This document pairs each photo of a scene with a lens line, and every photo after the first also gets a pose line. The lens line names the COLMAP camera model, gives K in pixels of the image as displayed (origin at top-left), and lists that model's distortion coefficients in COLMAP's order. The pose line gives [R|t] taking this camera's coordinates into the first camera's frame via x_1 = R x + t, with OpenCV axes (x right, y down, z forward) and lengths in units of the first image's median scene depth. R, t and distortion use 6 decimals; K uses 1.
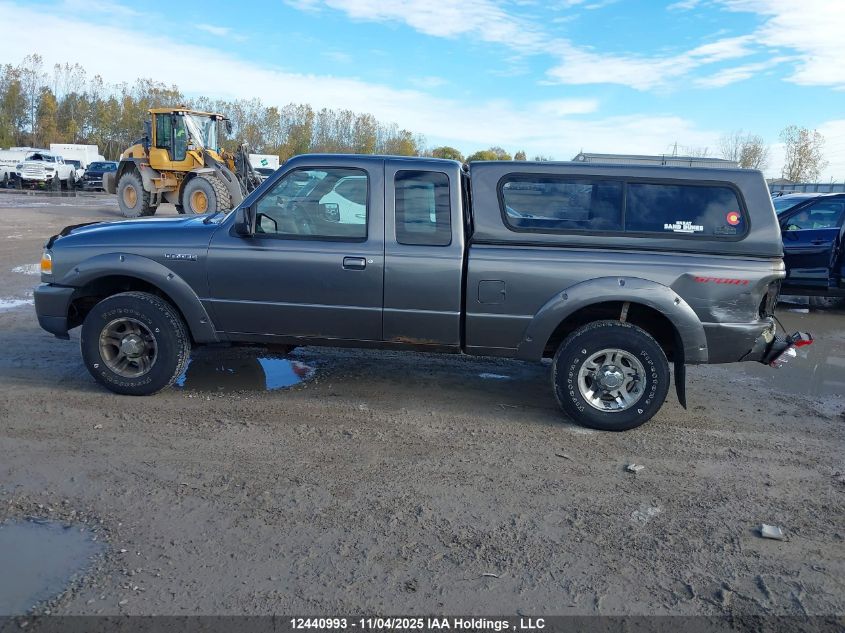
lens RADIAL K [[674.9, 0, 422.5], [0, 674.9, 316.5], [0, 0, 1]] dist [0.061755, -0.081597]
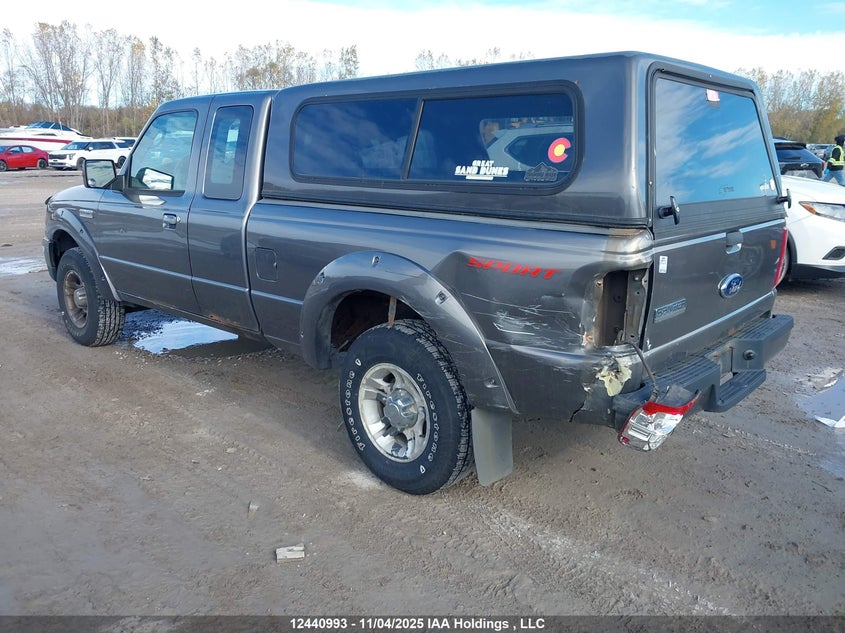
lens RADIAL K [[674.9, 0, 422.5], [0, 674.9, 316.5], [0, 0, 1]] dist [0.061755, -0.081597]
pose [[0.813155, 0.103400, -0.572789, 0.681983], [-0.085633, 0.994638, 0.057984, -0.038013], [0.575713, 0.001899, 0.817650, 0.503850]]
